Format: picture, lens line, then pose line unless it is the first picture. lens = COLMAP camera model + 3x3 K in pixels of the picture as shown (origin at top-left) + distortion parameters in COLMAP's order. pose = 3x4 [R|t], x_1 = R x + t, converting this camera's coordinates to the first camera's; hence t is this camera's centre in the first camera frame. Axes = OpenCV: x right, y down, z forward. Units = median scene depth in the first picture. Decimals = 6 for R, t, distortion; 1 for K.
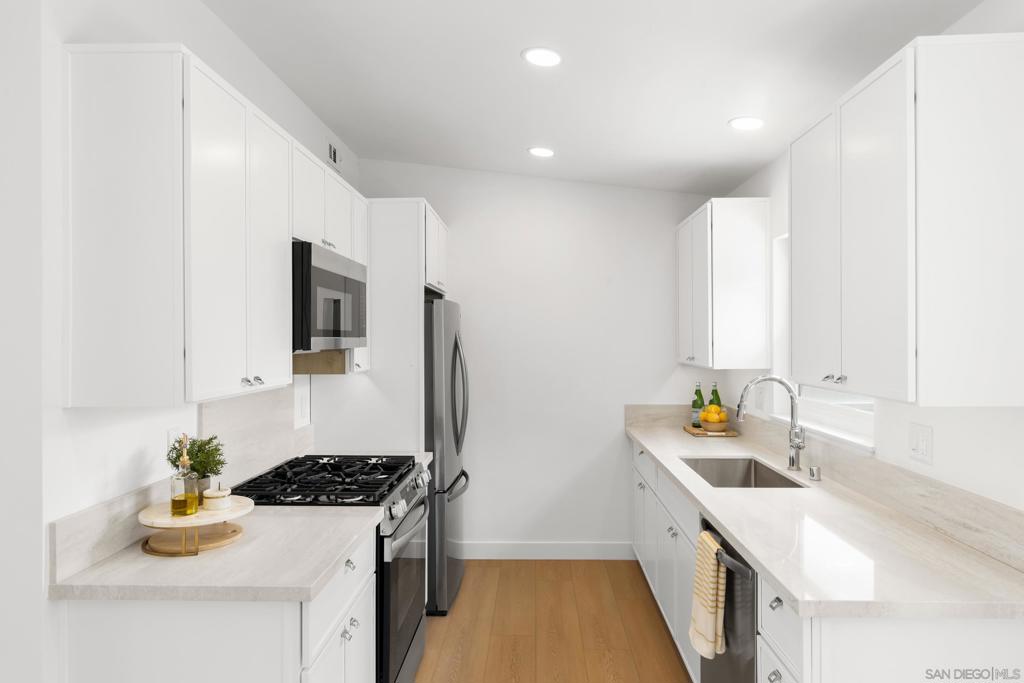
lens RADIAL K [[654.7, 0, 512.0], [0, 654.7, 341.5], [0, 0, 1]] dist [-0.001069, -0.001047]
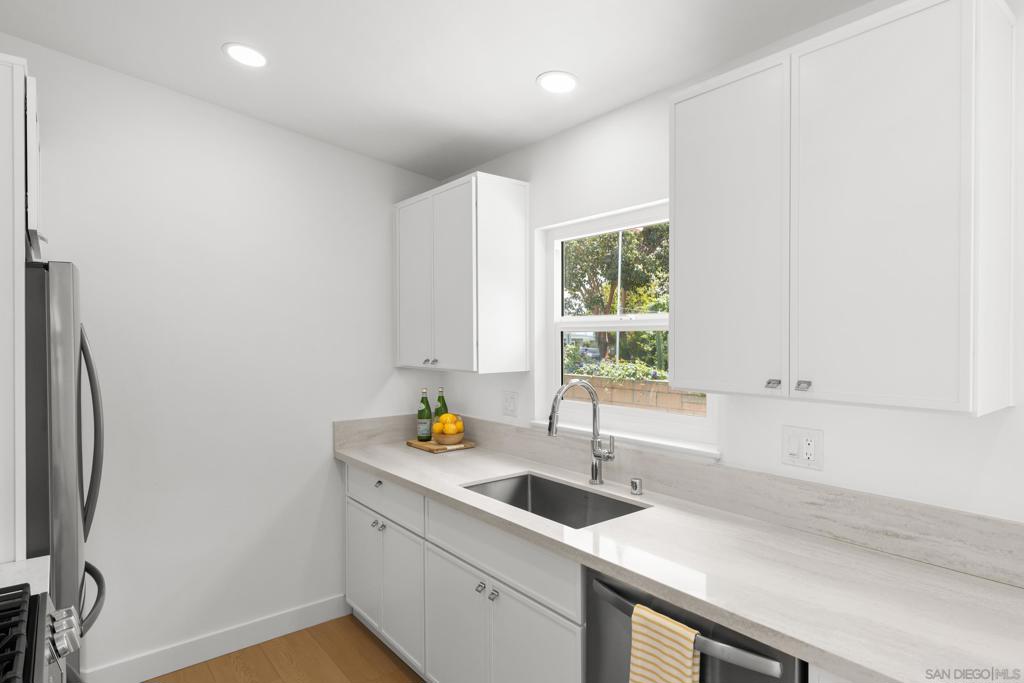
lens RADIAL K [[565.6, 0, 512.0], [0, 565.6, 341.5], [0, 0, 1]] dist [0.000088, 0.001125]
pose [[0.745300, -0.000163, 0.666729, -0.136939], [0.001750, 0.999997, -0.001713, 0.001697], [-0.666727, 0.002443, 0.745298, 0.392862]]
